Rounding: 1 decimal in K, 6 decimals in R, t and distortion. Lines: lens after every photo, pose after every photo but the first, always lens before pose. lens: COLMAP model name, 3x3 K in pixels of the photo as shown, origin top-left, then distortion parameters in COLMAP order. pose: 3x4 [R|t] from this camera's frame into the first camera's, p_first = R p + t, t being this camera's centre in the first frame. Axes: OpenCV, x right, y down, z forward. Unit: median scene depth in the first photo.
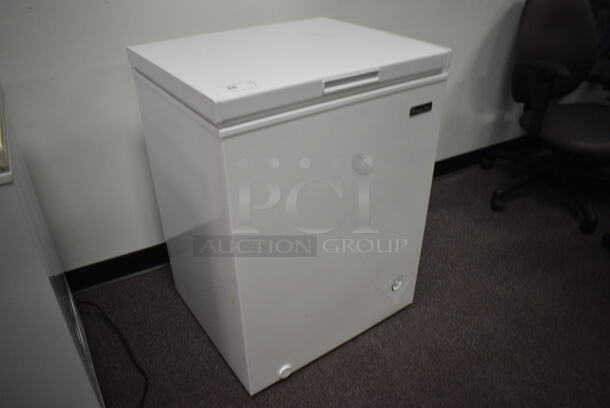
lens RADIAL K [[472.4, 0, 305.0], [0, 472.4, 204.0], [0, 0, 1]] dist [-0.084934, 0.002798]
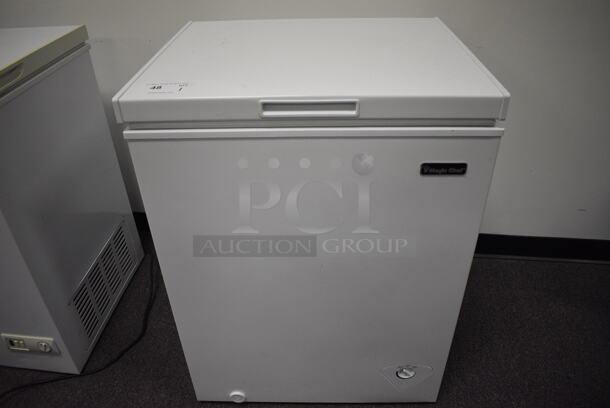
lens RADIAL K [[460.3, 0, 305.0], [0, 460.3, 204.0], [0, 0, 1]] dist [-0.072974, 0.003688]
pose [[0.803171, 0.326943, -0.498021, 0.442180], [-0.299669, 0.944216, 0.136579, -0.187786], [0.514893, 0.039545, 0.856342, 0.325300]]
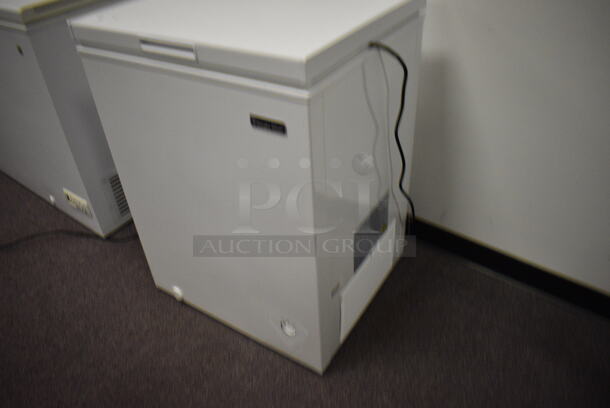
lens RADIAL K [[472.4, 0, 305.0], [0, 472.4, 204.0], [0, 0, 1]] dist [-0.084934, 0.002798]
pose [[0.385955, 0.547525, -0.742466, 0.881639], [-0.447552, 0.814899, 0.368289, -0.399587], [0.806682, 0.190149, 0.559560, 0.671128]]
